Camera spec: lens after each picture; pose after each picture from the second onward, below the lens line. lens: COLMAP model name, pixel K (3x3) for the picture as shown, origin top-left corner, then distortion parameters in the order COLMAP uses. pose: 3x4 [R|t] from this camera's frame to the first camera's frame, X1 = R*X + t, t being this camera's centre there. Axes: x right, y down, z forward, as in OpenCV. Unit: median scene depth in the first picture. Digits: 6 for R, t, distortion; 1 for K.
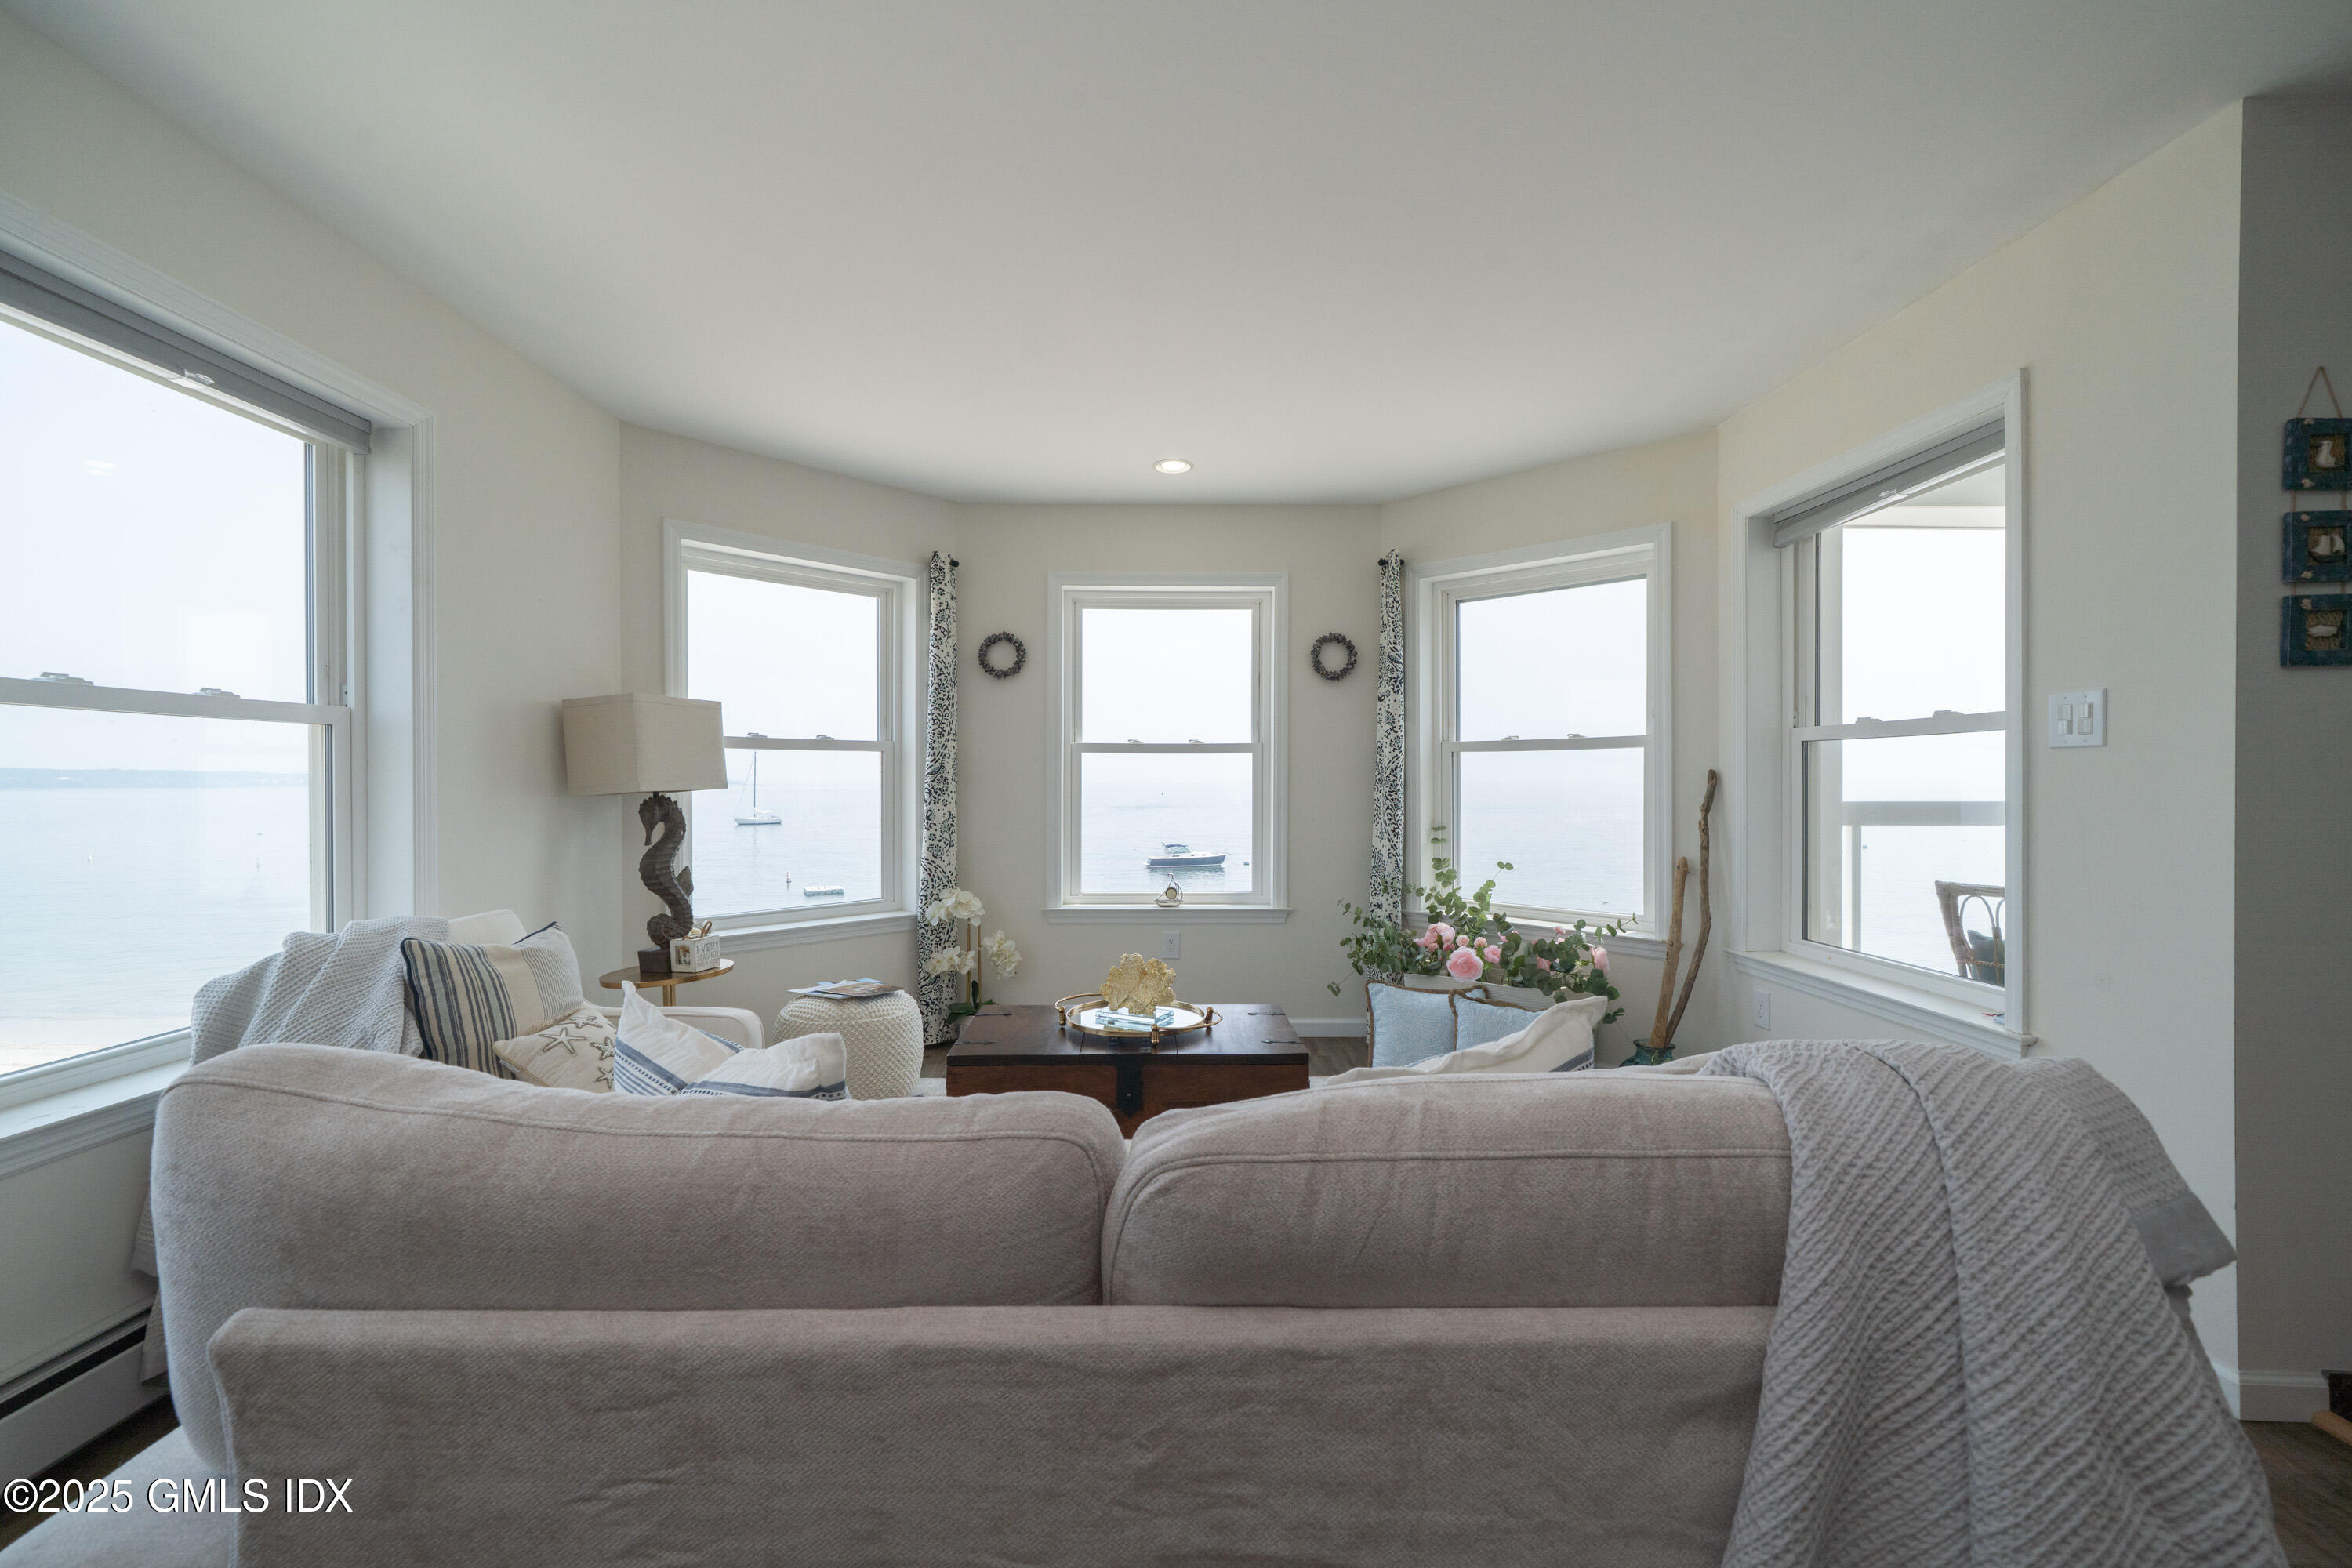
lens RADIAL K [[910.0, 0, 1151.0], [0, 910.0, 779.1], [0, 0, 1]] dist [-0.000064, -0.000001]
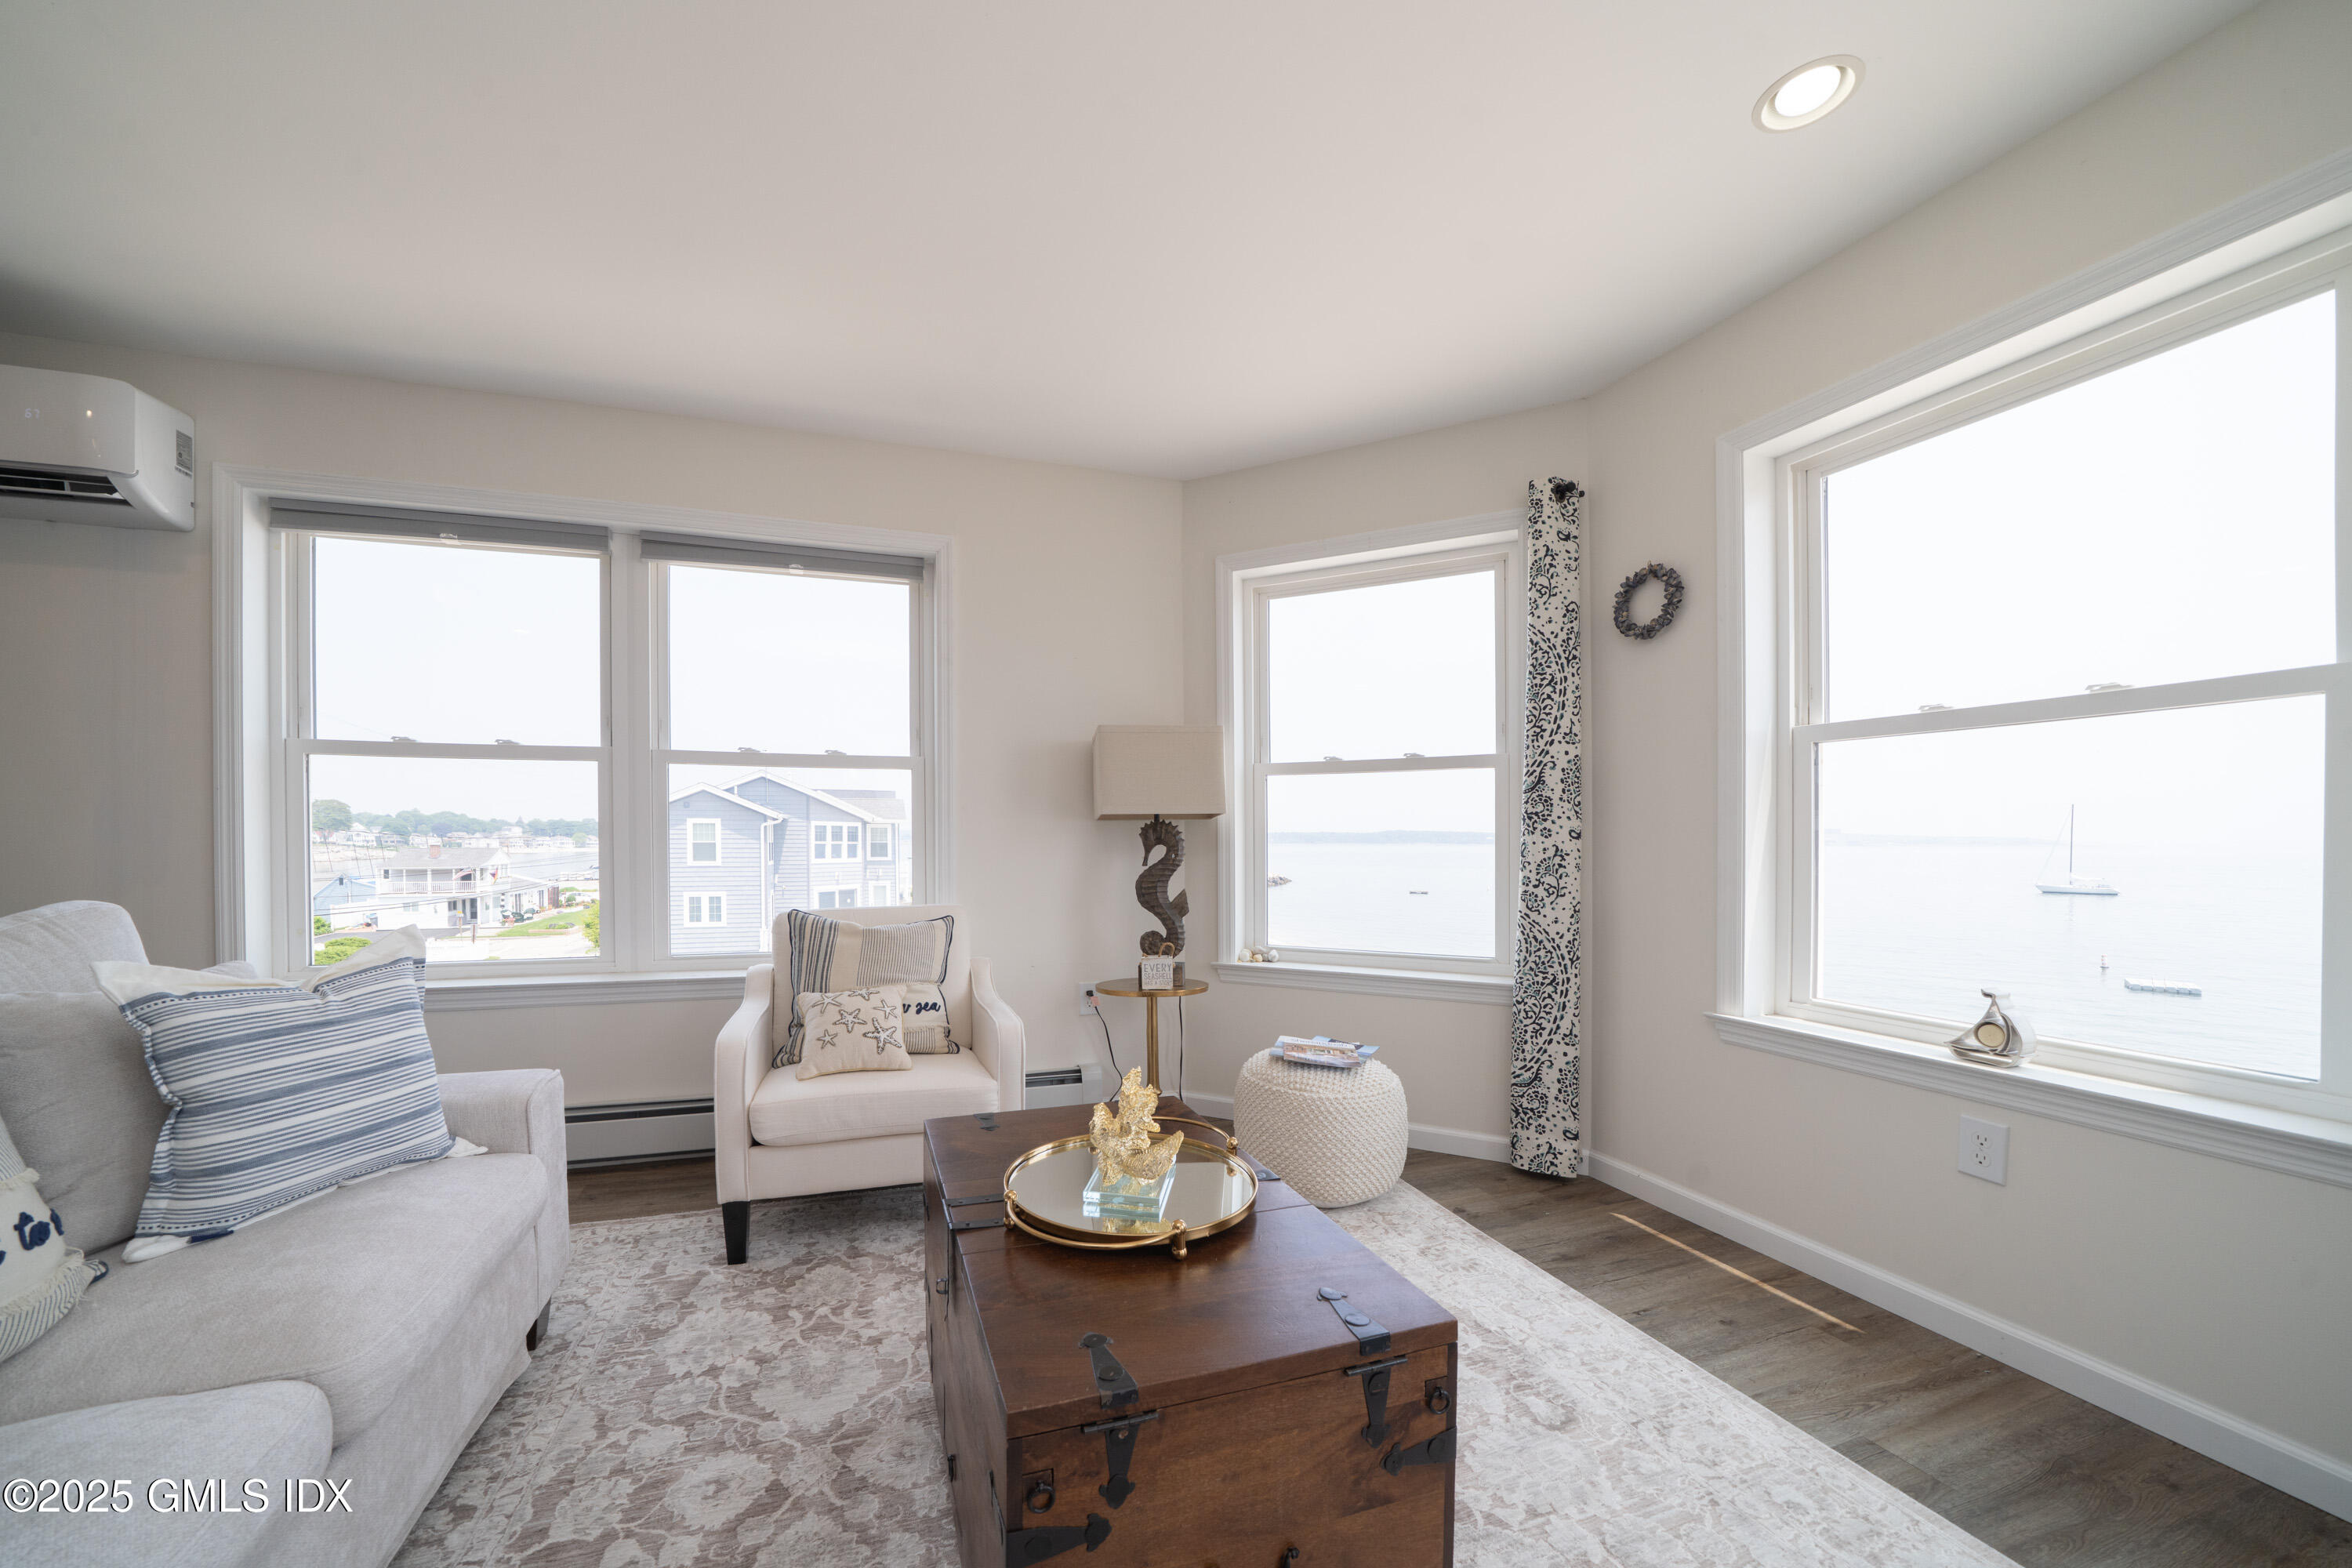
lens RADIAL K [[836.8, 0, 1130.8], [0, 836.8, 838.0], [0, 0, 1]] dist [-0.014656, 0.000212]
pose [[0.326328, 0.001131, -0.945256, 0.279091], [0.002716, 0.999994, 0.002134, 0.027889], [0.945253, -0.003263, 0.326323, 0.489499]]
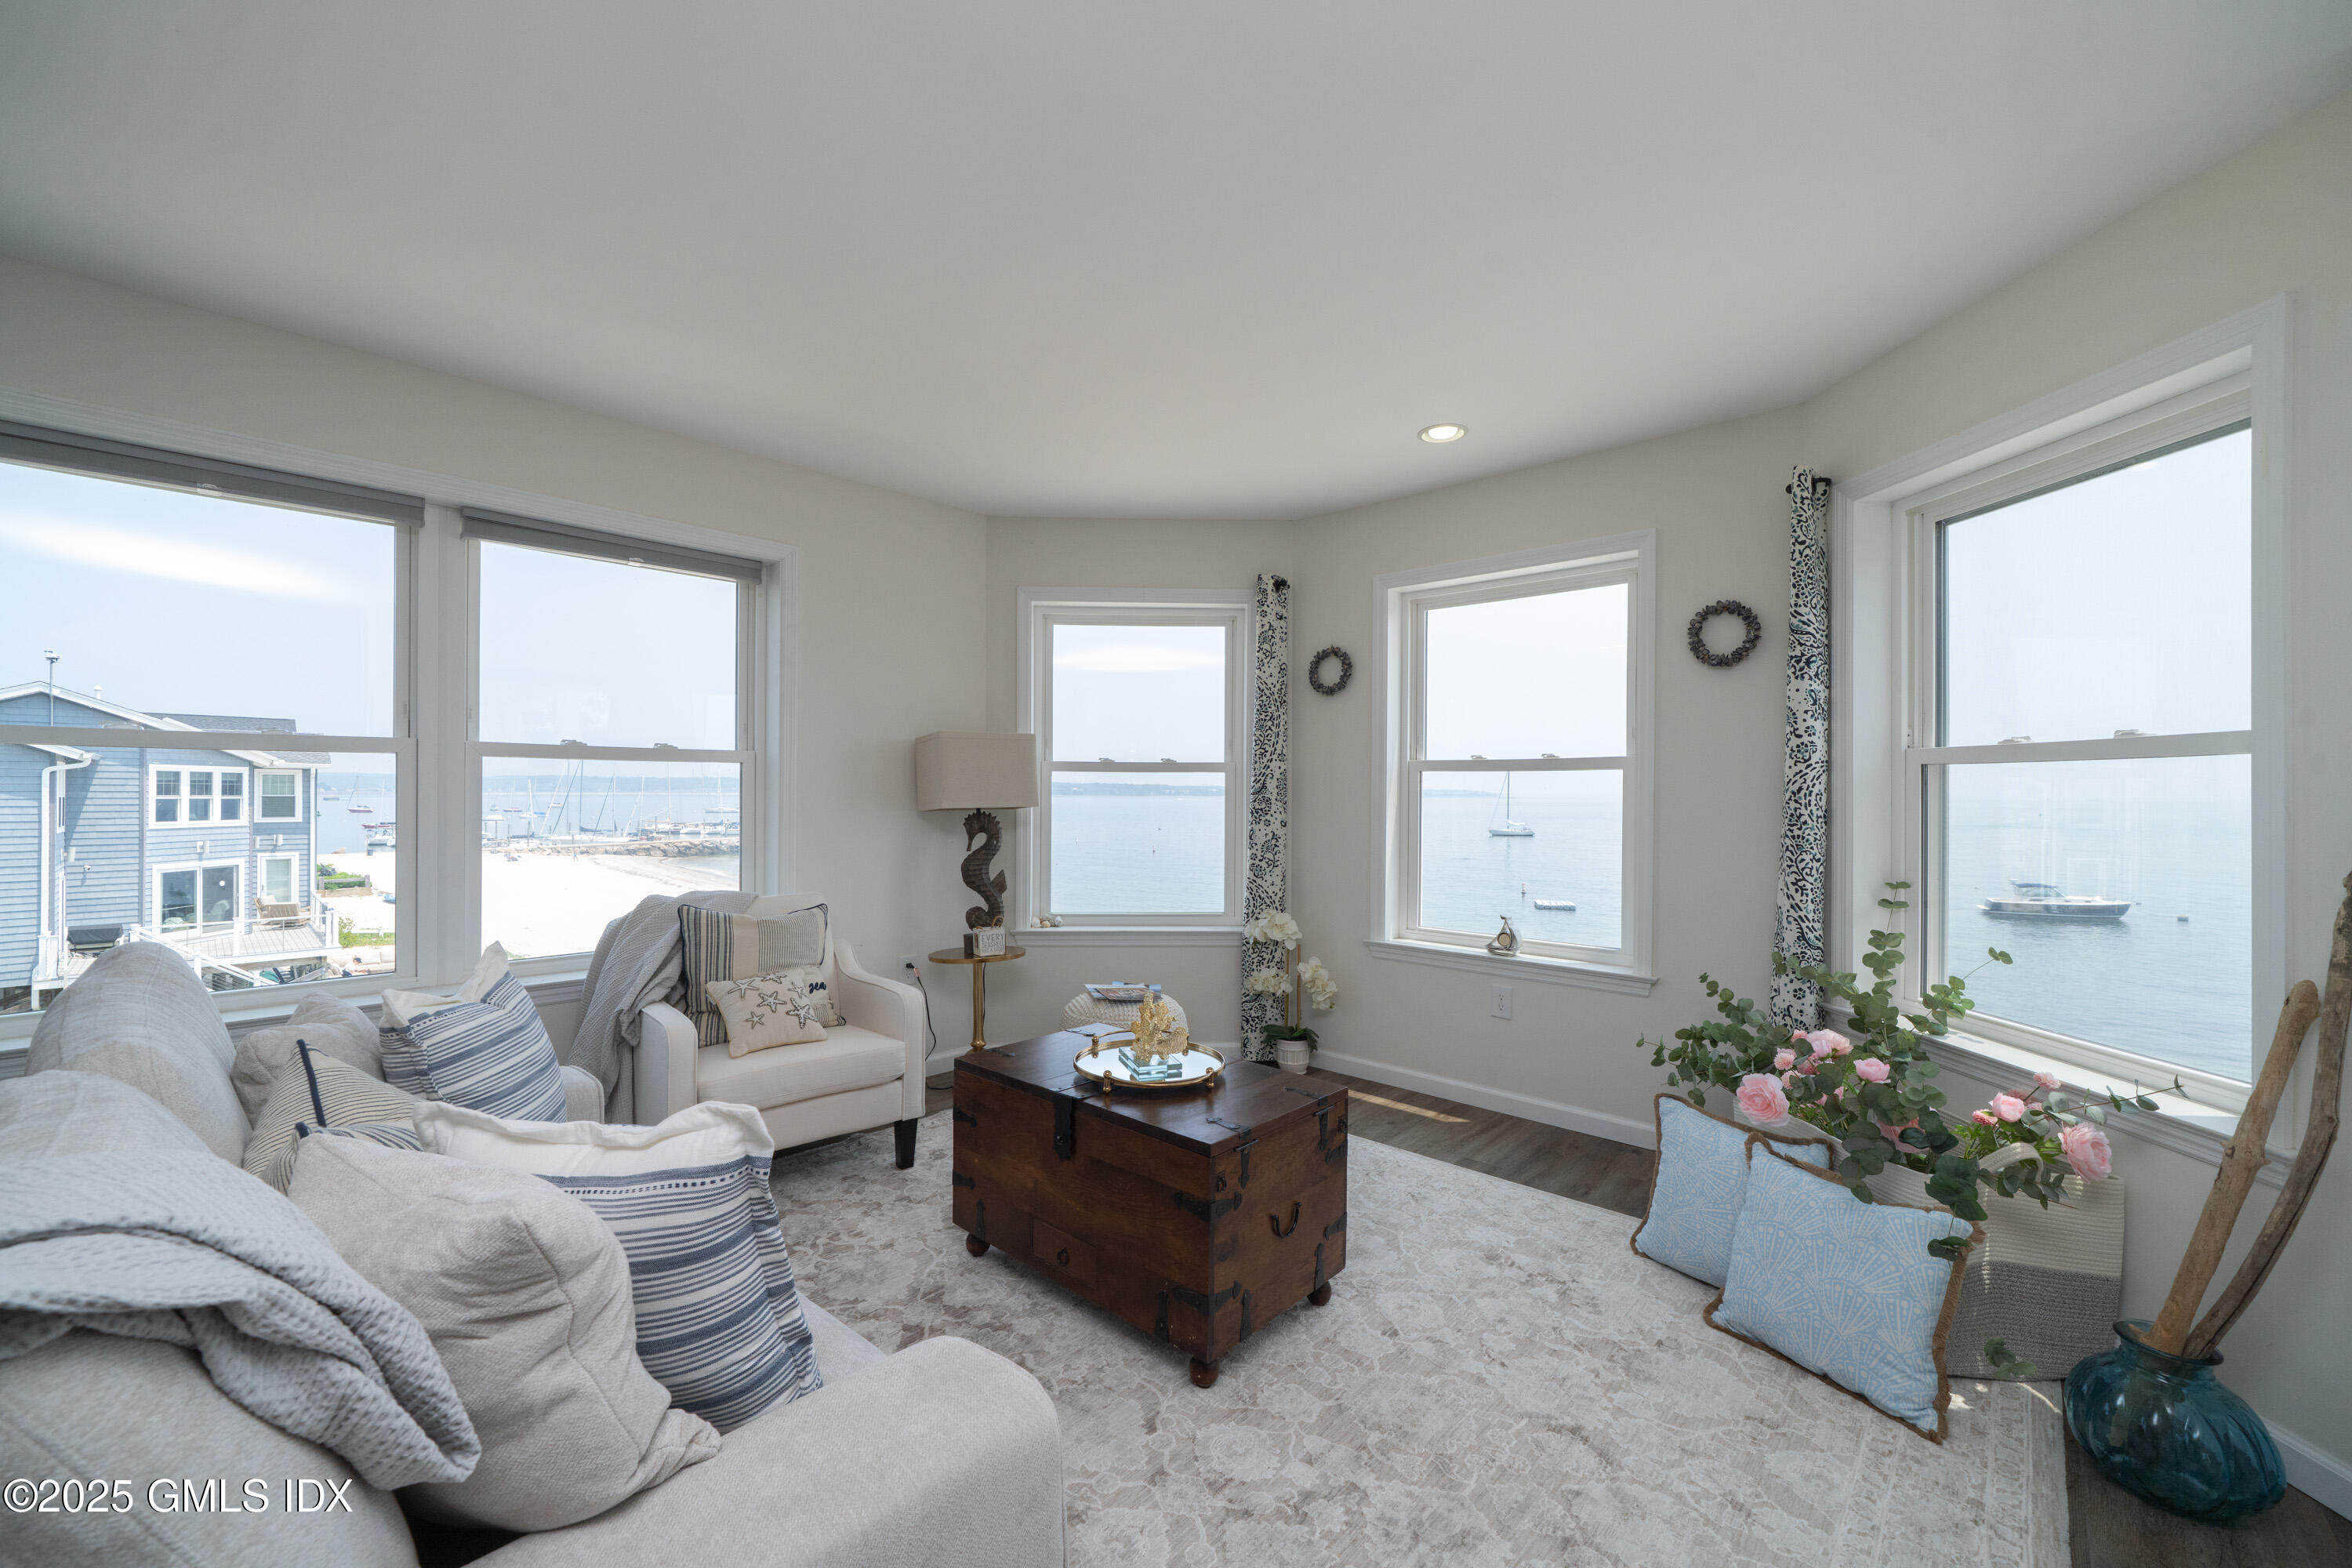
lens RADIAL K [[902.3, 0, 1176.0], [0, 902.3, 784.0], [0, 0, 1]] dist [0.000807, 0.000060]
pose [[0.743354, -0.000893, -0.668897, 0.366589], [-0.005280, 0.999960, -0.007202, -0.009328], [0.668877, 0.008885, 0.743320, 0.193961]]
